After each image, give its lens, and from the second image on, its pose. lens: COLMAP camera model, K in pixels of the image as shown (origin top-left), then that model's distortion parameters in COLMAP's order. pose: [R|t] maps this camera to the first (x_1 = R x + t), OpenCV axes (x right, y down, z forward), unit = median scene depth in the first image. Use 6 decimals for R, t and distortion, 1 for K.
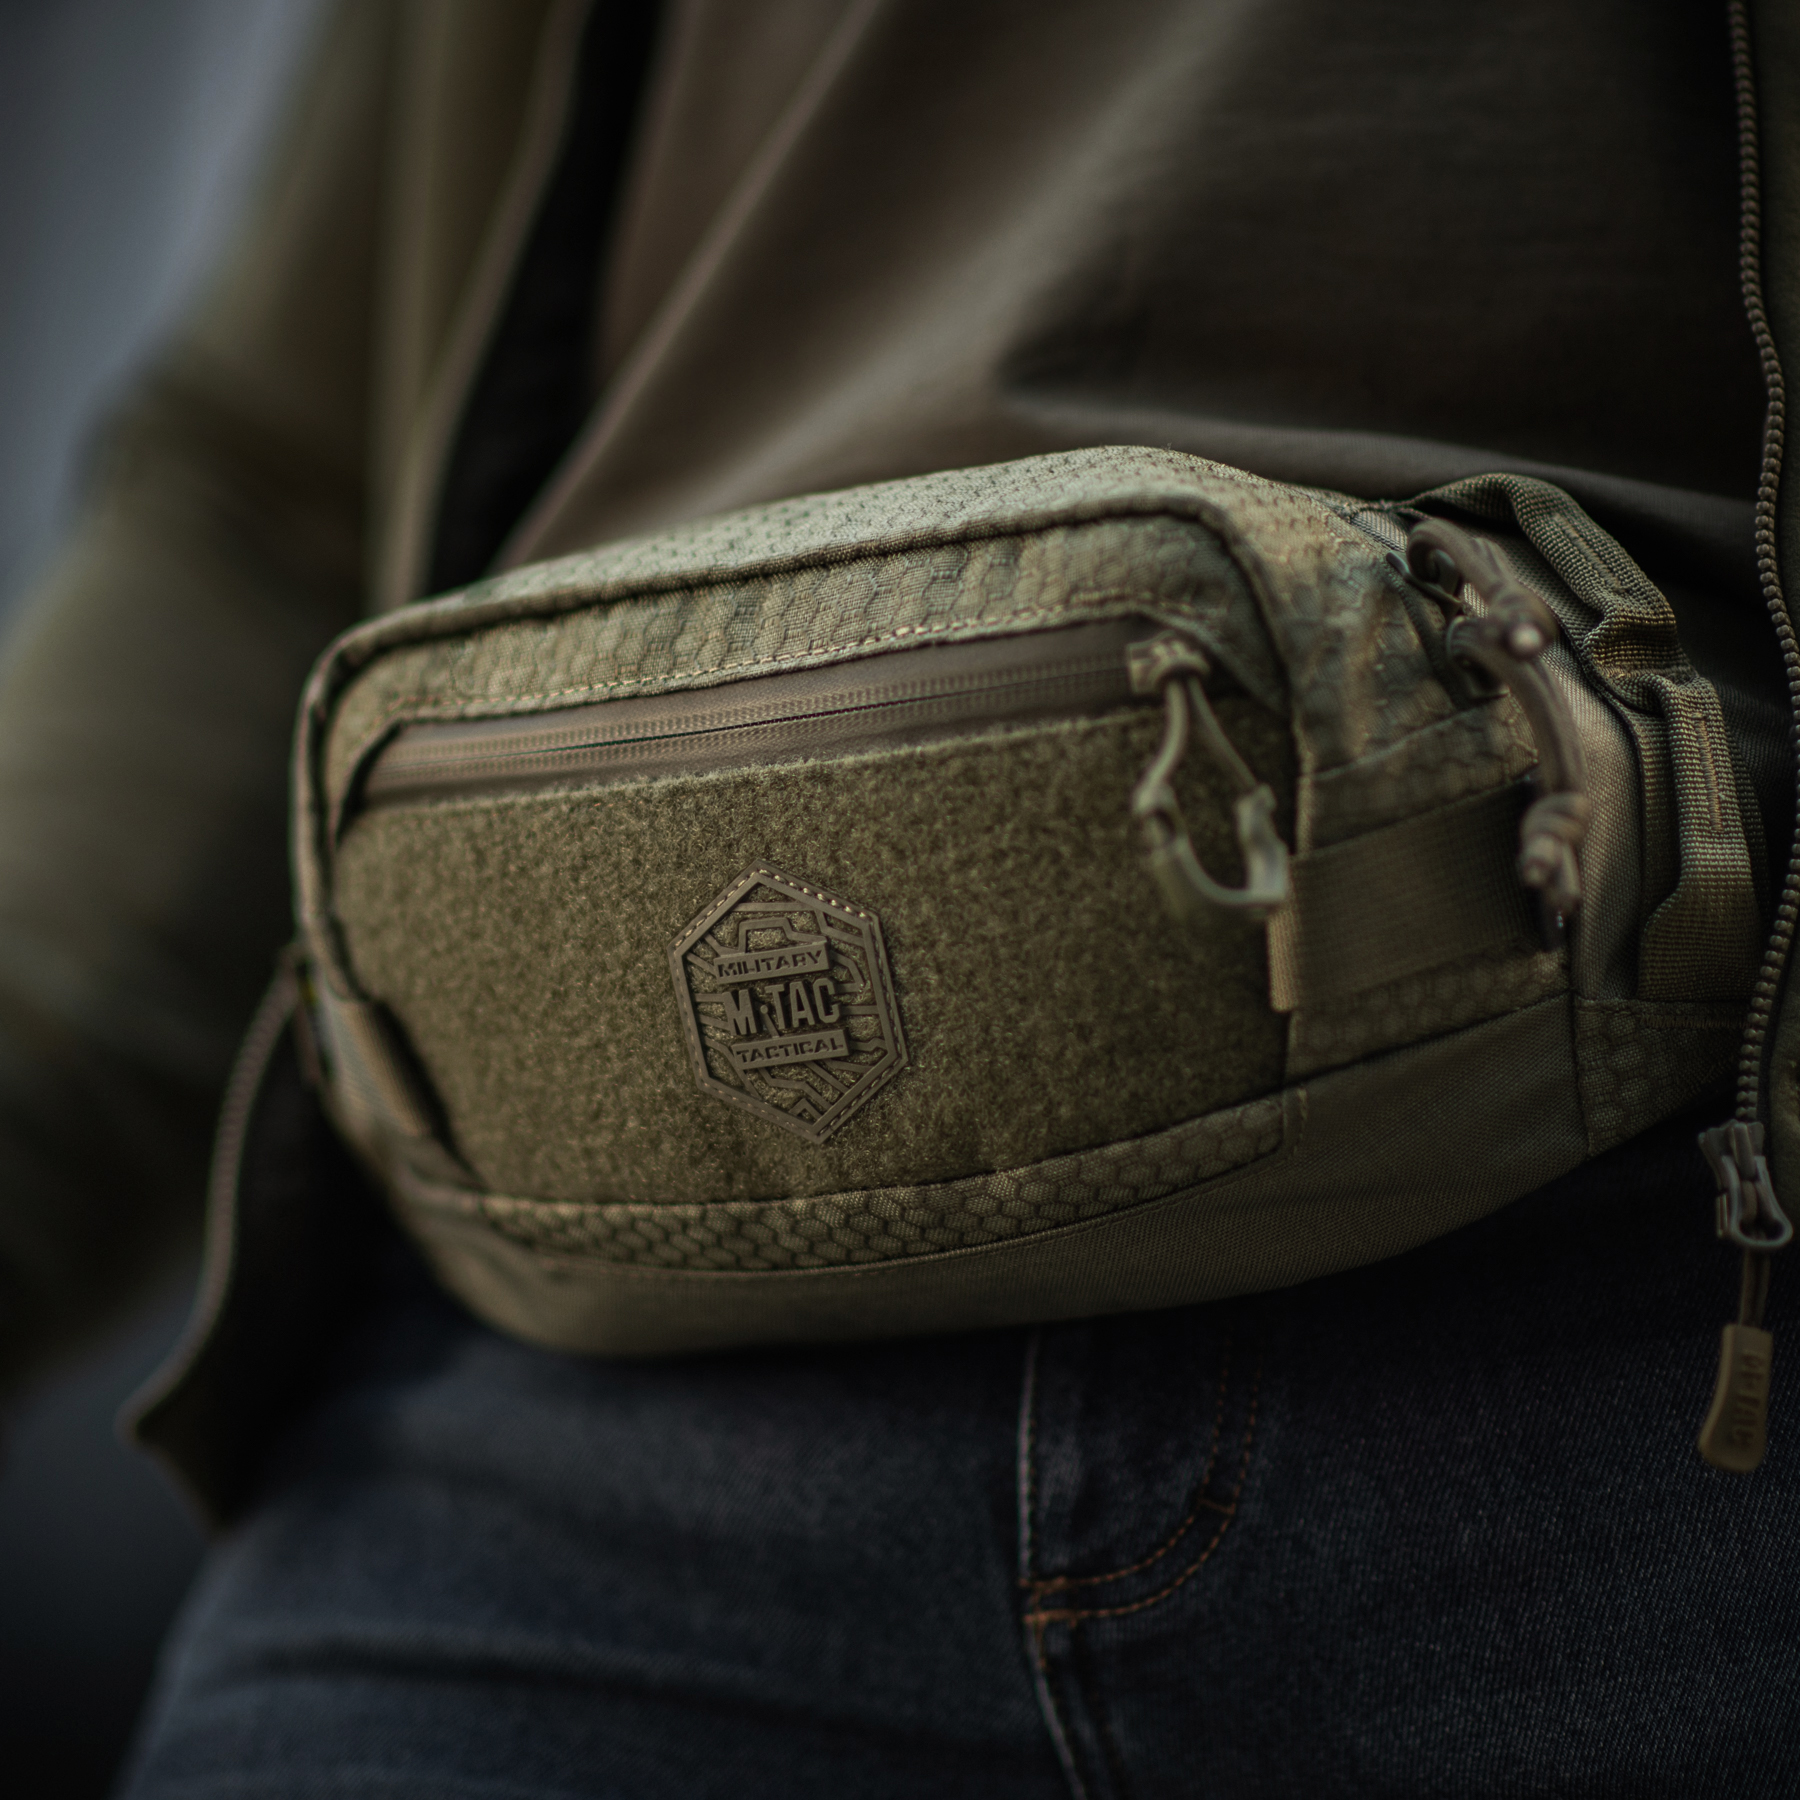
lens RADIAL K [[7726.7, 0, 888.8], [0, 7726.7, 903.0], [0, 0, 1]] dist [-0.131712, 0.000000]
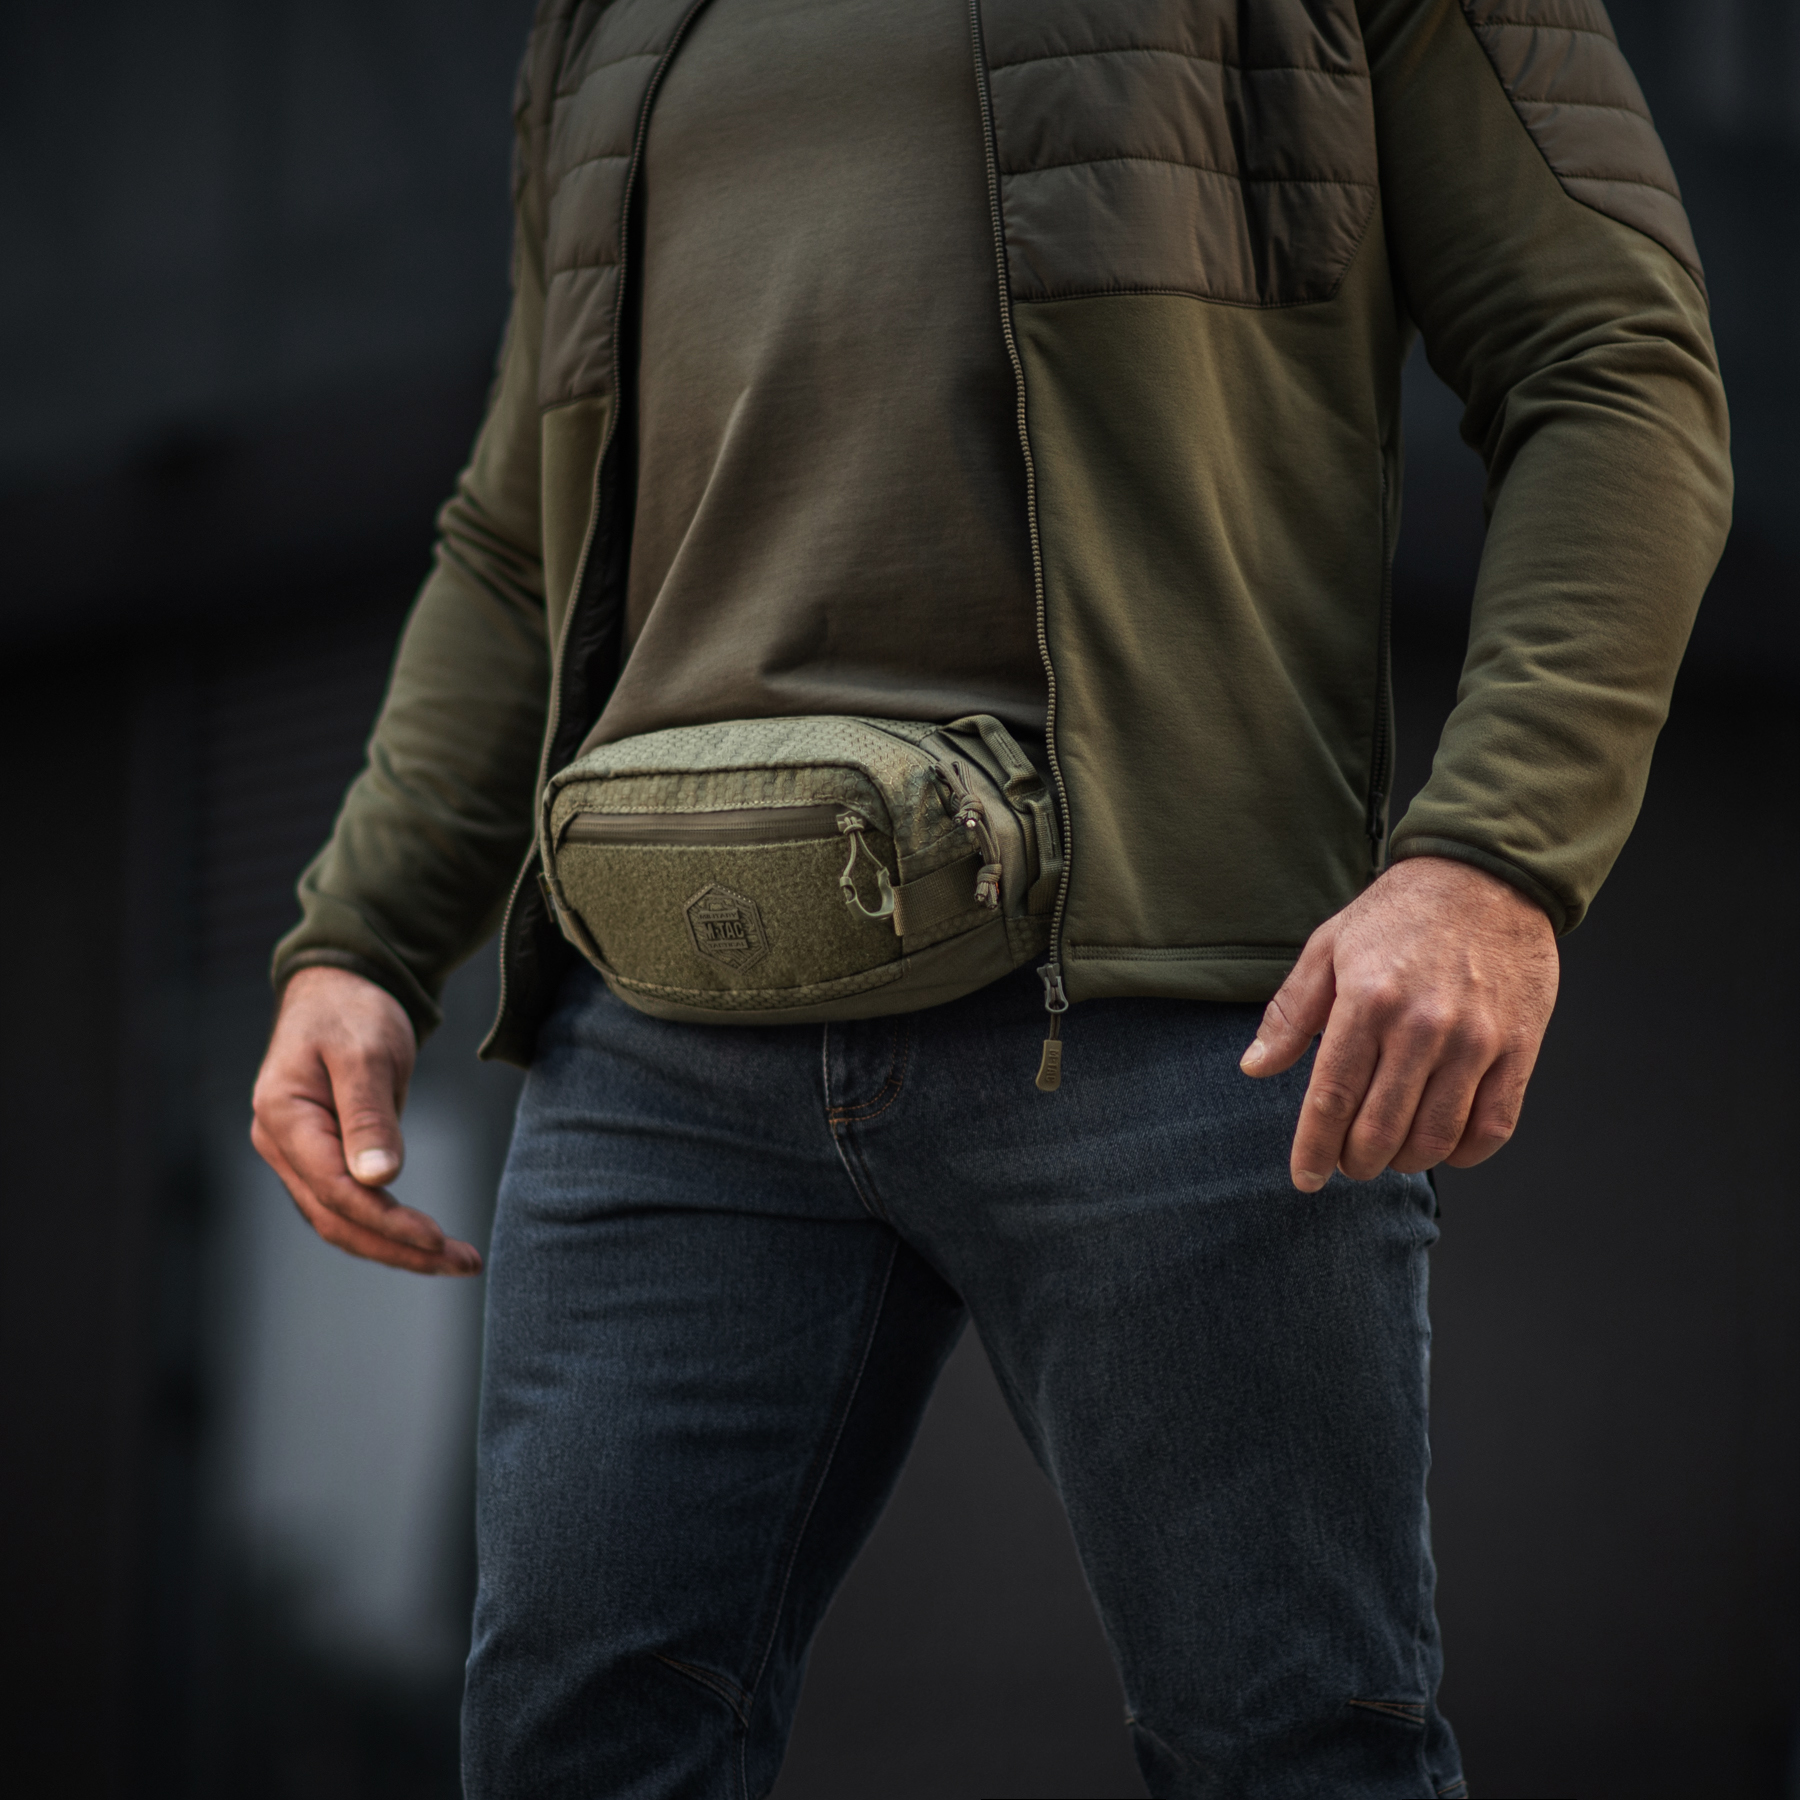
lens RADIAL K [[7726.7, 0, 902.1], [0, 7726.7, 899.8], [0, 0, 1]] dist [-0.131712, 0.000000]
pose [[0.998133, -0.055795, -0.024848, 0.120980], [0.060005, 0.971714, 0.228411, -0.633021], [0.011401, -0.229476, 0.973248, -1.713828]]
